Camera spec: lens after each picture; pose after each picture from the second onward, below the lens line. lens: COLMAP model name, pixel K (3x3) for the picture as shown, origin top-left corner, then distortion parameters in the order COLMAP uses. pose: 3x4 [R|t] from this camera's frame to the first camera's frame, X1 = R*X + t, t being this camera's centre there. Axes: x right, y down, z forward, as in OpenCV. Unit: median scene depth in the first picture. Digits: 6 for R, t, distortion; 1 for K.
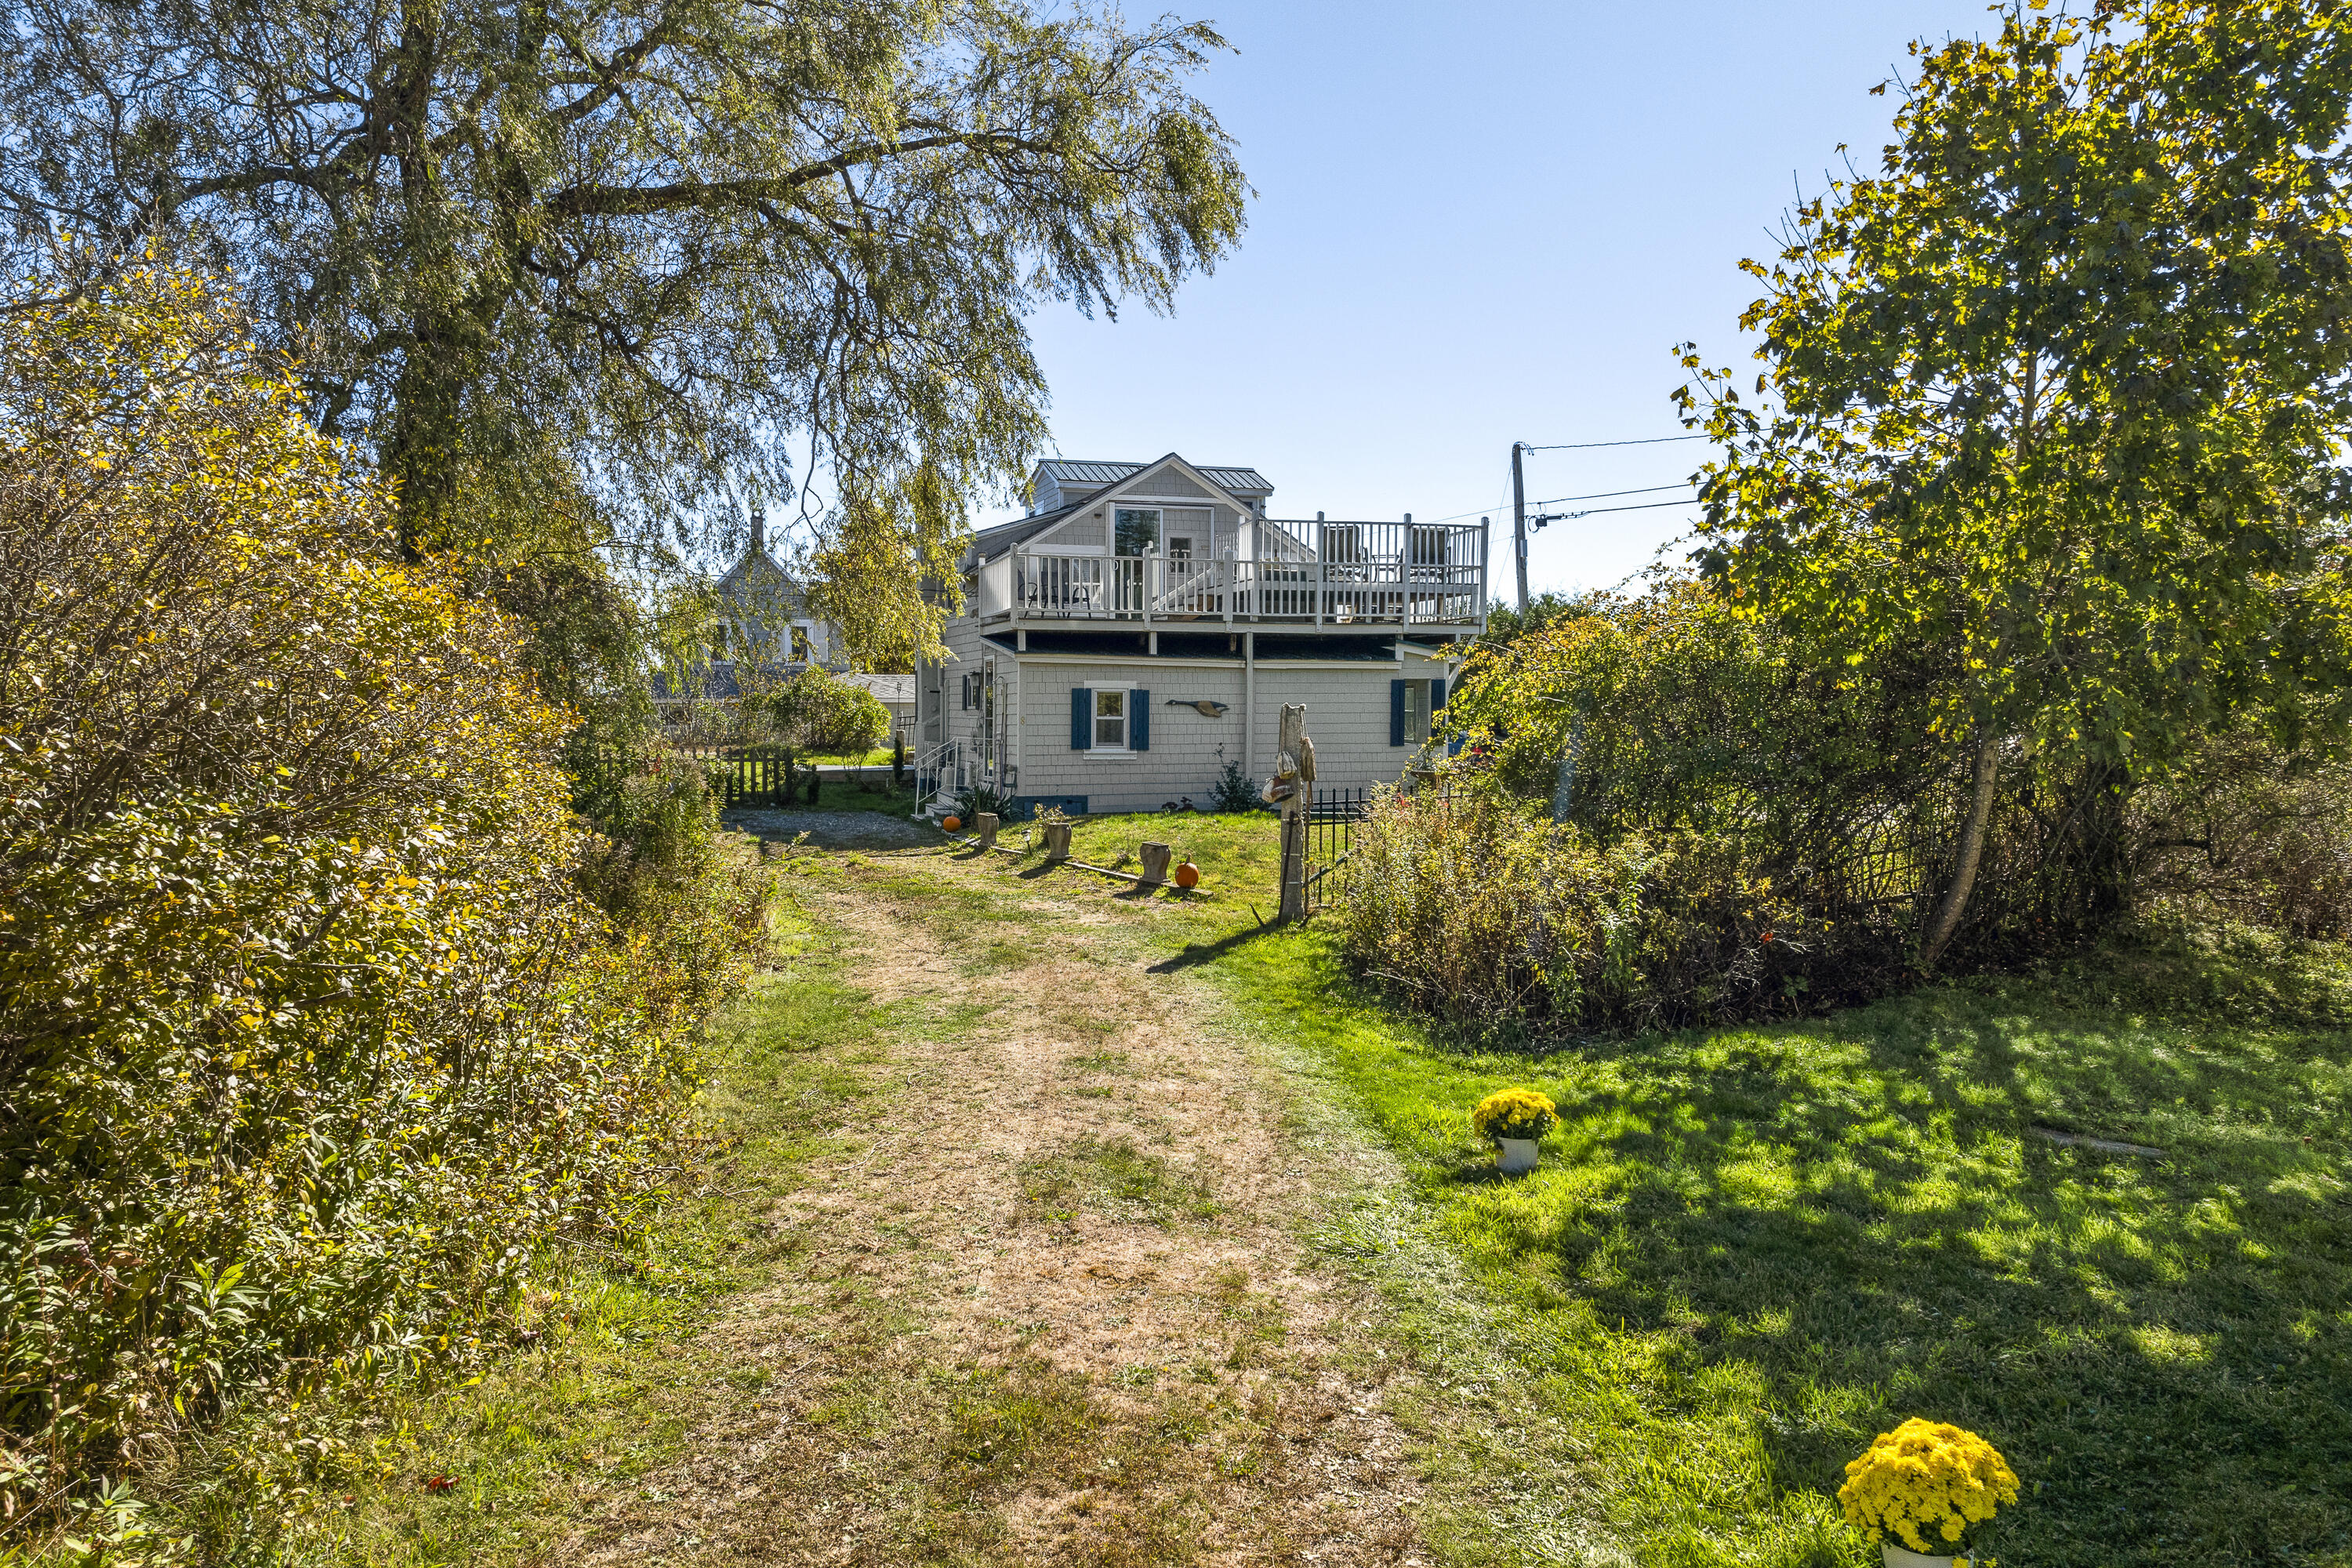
lens RADIAL K [[1607.8, 0, 1163.9], [0, 1607.8, 786.0], [0, 0, 1]] dist [0.022968, -0.000873]
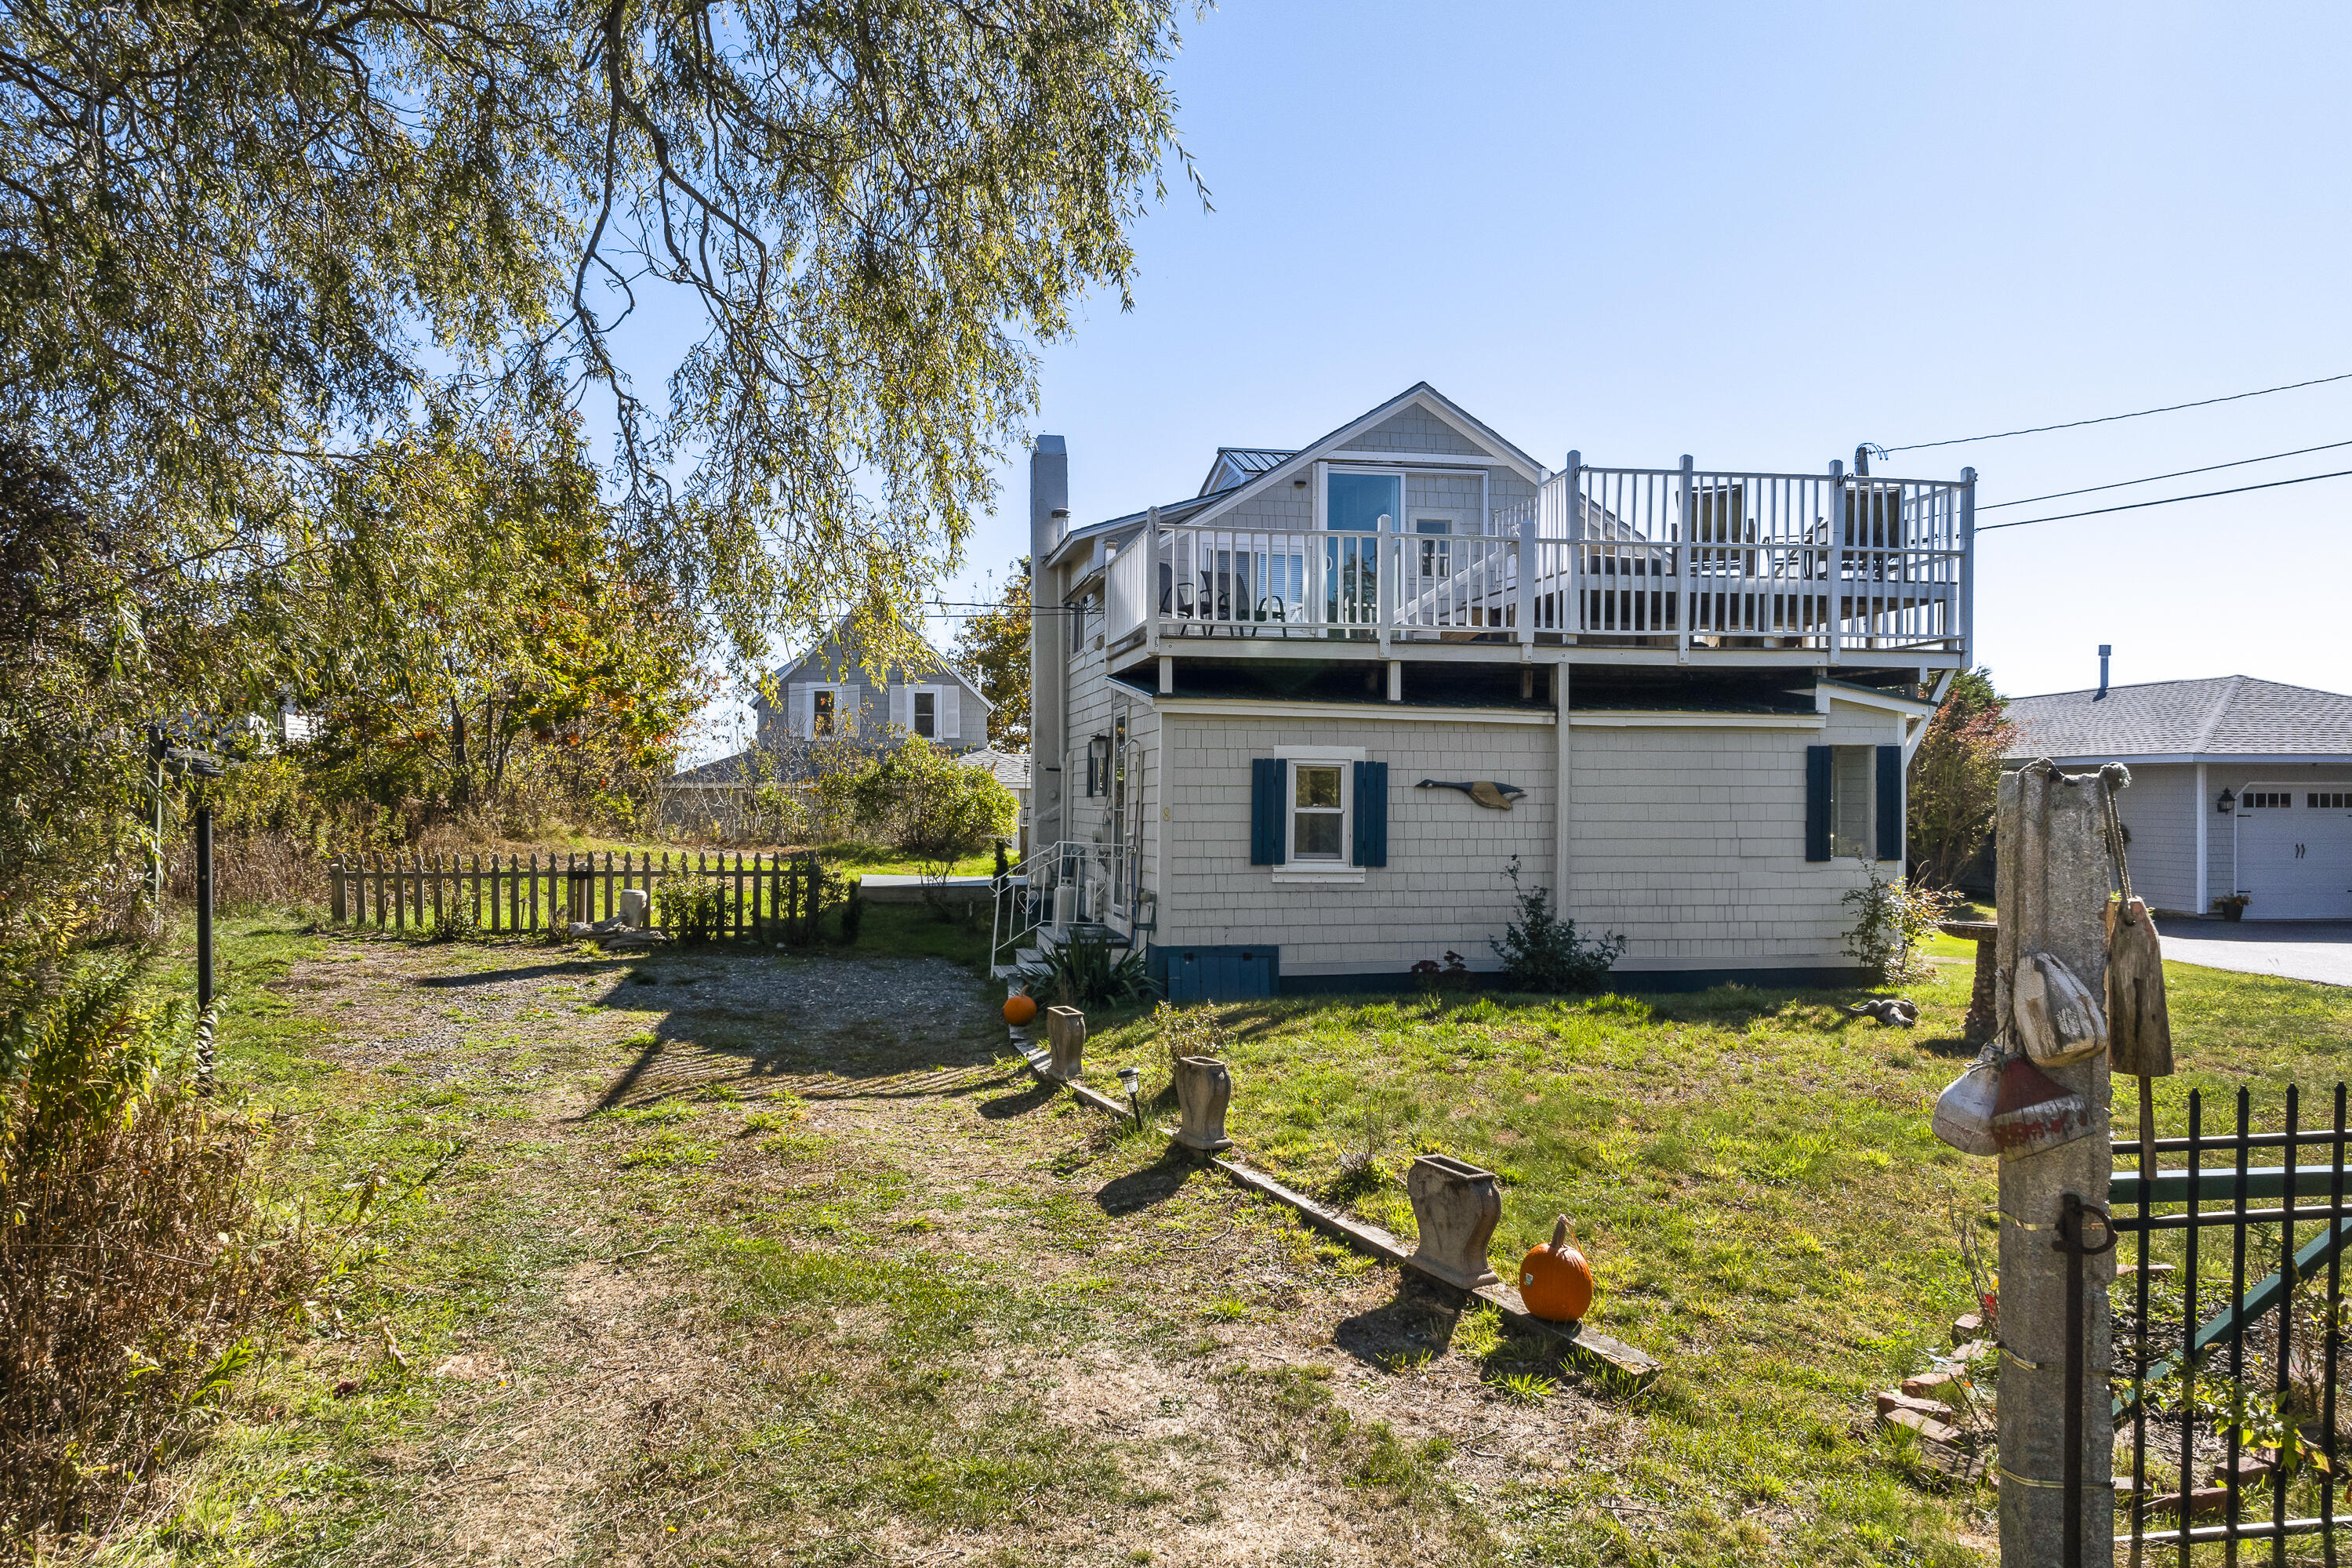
lens RADIAL K [[1607.8, 0, 1187.3], [0, 1607.8, 768.9], [0, 0, 1]] dist [0.022968, -0.000873]
pose [[0.993738, 0.001575, -0.111726, -0.015776], [-0.009067, 0.997740, -0.066579, -0.018236], [0.111368, 0.067175, 0.991506, 0.417212]]
